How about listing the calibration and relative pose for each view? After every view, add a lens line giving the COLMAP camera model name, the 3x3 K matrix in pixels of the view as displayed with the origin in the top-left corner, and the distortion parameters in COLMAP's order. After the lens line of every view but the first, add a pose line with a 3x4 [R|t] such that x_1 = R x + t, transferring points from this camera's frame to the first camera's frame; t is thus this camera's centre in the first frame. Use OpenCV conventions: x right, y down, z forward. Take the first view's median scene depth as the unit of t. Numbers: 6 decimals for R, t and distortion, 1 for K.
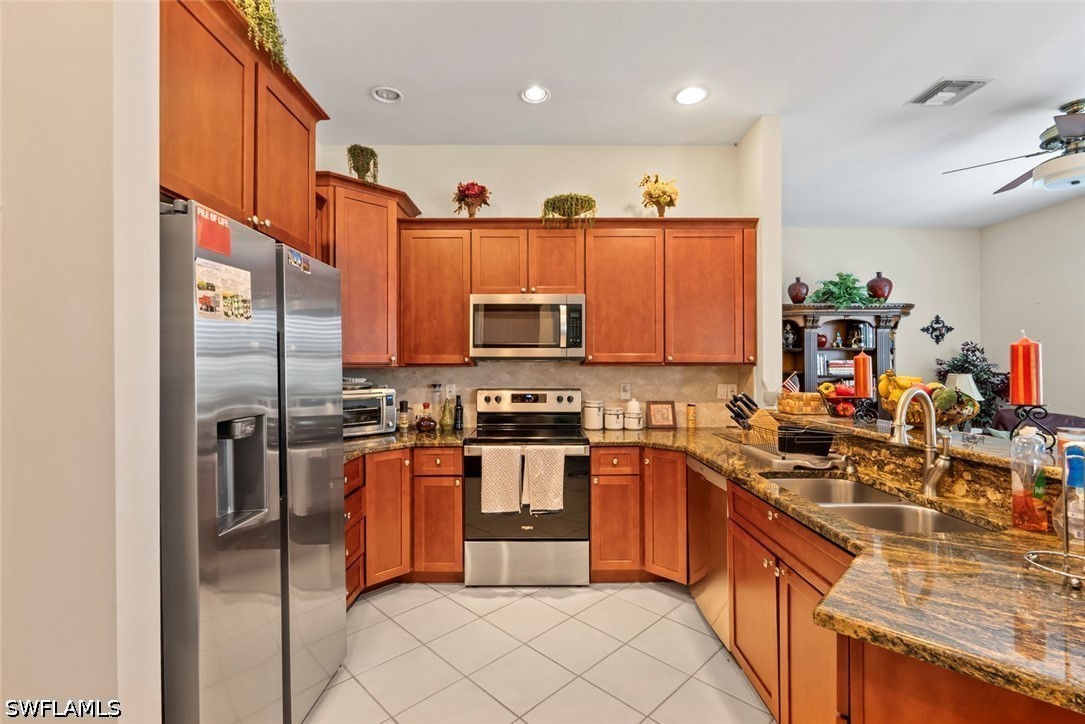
lens RADIAL K [[481.7, 0, 540.9], [0, 481.7, 364.1], [0, 0, 1]] dist [-0.000279, -0.000113]
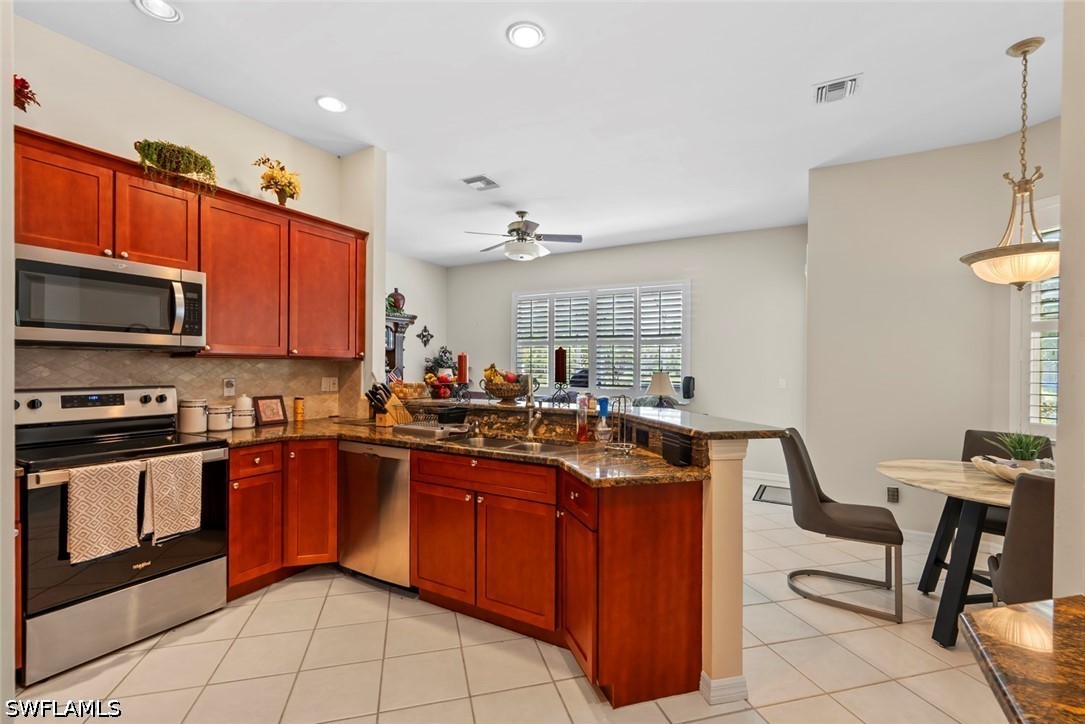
lens RADIAL K [[485.2, 0, 549.3], [0, 485.2, 367.6], [0, 0, 1]] dist [-0.000611, -0.000176]
pose [[0.484723, 0.002387, 0.874665, -0.355881], [-0.013957, 0.999890, 0.005006, 0.008748], [-0.874556, -0.014634, 0.484703, 0.051381]]
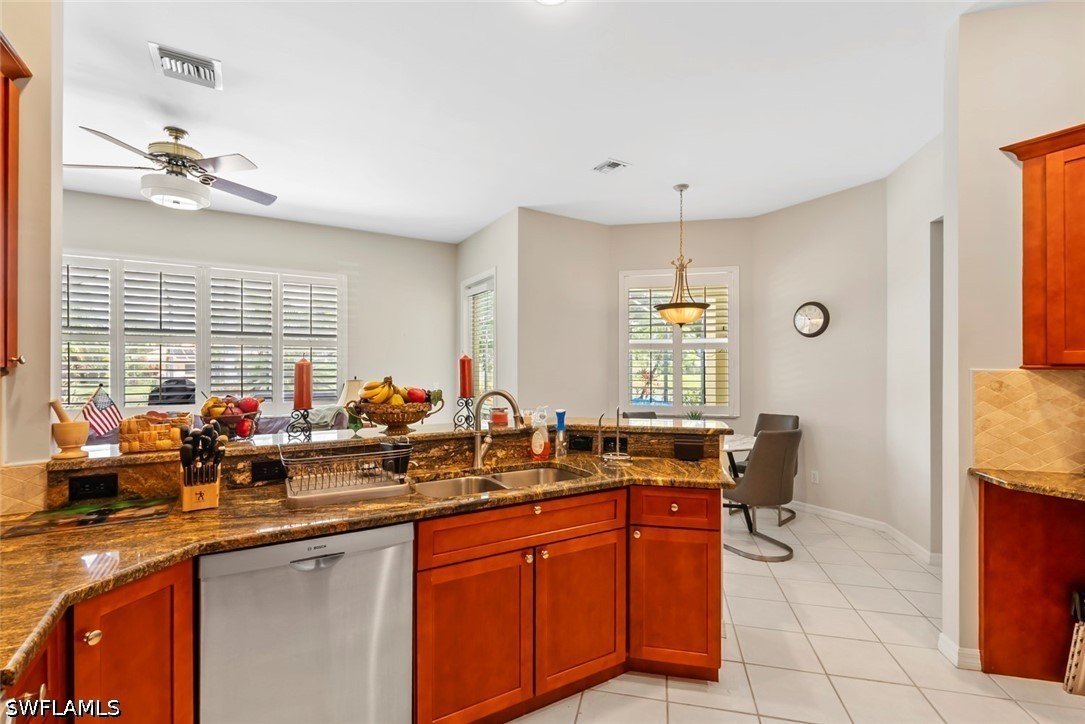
lens RADIAL K [[485.2, 0, 549.3], [0, 485.2, 367.6], [0, 0, 1]] dist [-0.000611, -0.000176]
pose [[-0.527553, 0.003278, 0.849516, -0.248893], [-0.005319, 0.999960, -0.007162, -0.002027], [-0.849506, -0.008297, -0.527515, 0.810770]]
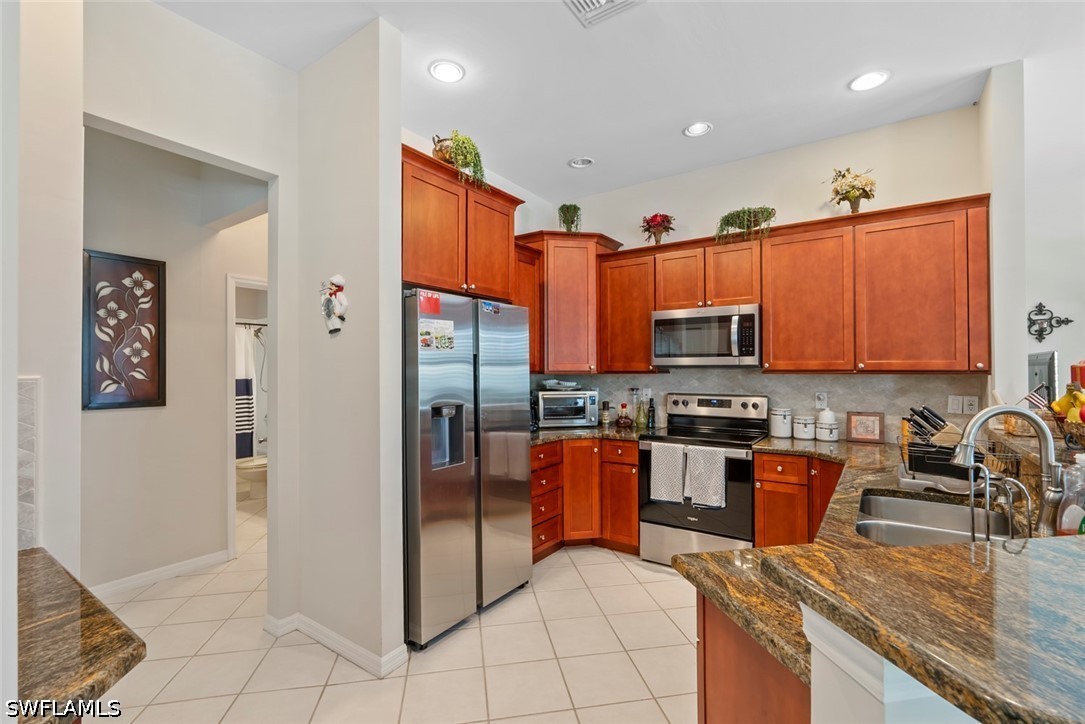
lens RADIAL K [[481.7, 0, 540.9], [0, 481.7, 364.1], [0, 0, 1]] dist [-0.000279, -0.000113]
pose [[0.818831, -0.006876, -0.573994, 0.295580], [0.004329, 0.999974, -0.005802, -0.012421], [0.574018, 0.002266, 0.818839, -0.104492]]
